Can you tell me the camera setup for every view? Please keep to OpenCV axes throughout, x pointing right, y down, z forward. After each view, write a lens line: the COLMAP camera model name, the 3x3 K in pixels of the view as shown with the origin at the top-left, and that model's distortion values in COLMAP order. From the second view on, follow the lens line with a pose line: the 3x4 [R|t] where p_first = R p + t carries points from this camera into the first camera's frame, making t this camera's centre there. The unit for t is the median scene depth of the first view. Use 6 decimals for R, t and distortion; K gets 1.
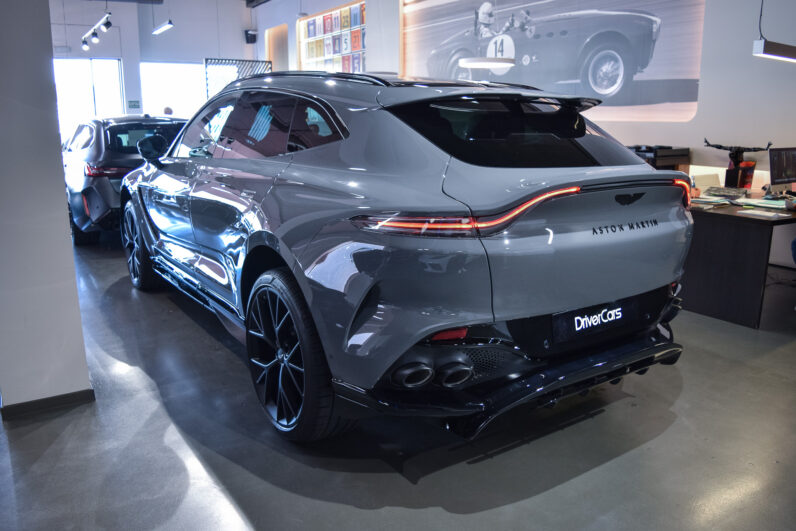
lens RADIAL K [[627.5, 0, 398.0], [0, 627.5, 265.5], [0, 0, 1]] dist [-0.095551, 0.038284]
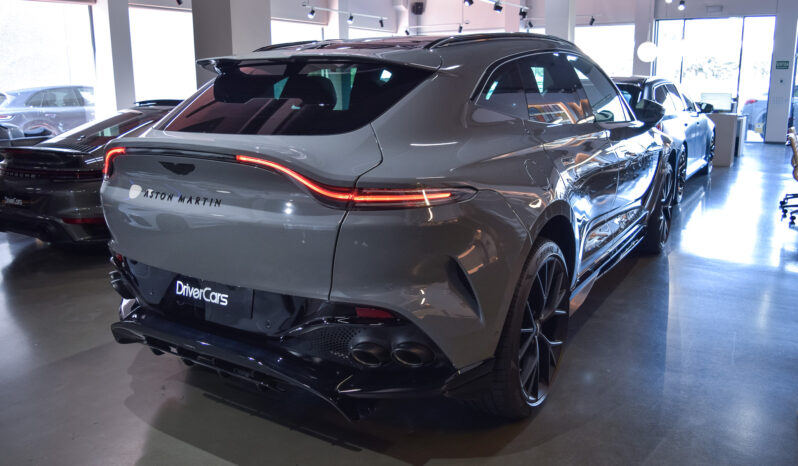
lens RADIAL K [[637.7, 0, 386.8], [0, 637.7, 232.4], [0, 0, 1]] dist [-0.082016, -0.001477]
pose [[0.402044, 0.200983, -0.893290, 1.176114], [-0.194840, 0.972046, 0.131010, -0.171820], [0.894650, 0.121377, 0.429965, 0.762184]]
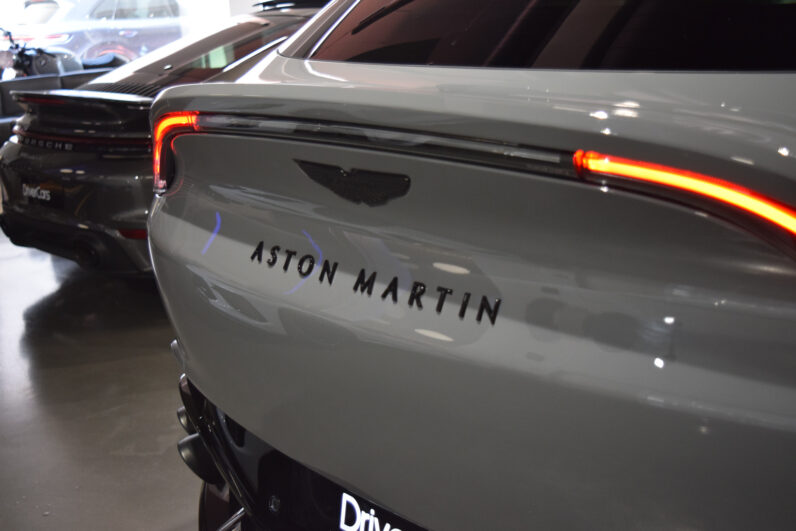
lens RADIAL K [[1027.3, 0, 398.0], [0, 1027.3, 265.5], [0, 0, 1]] dist [-0.057863, -0.037605]
pose [[0.164251, 0.250996, -0.953951, 0.721808], [-0.171711, 0.959596, 0.222917, -0.155428], [0.971358, 0.127189, 0.200713, 0.800969]]
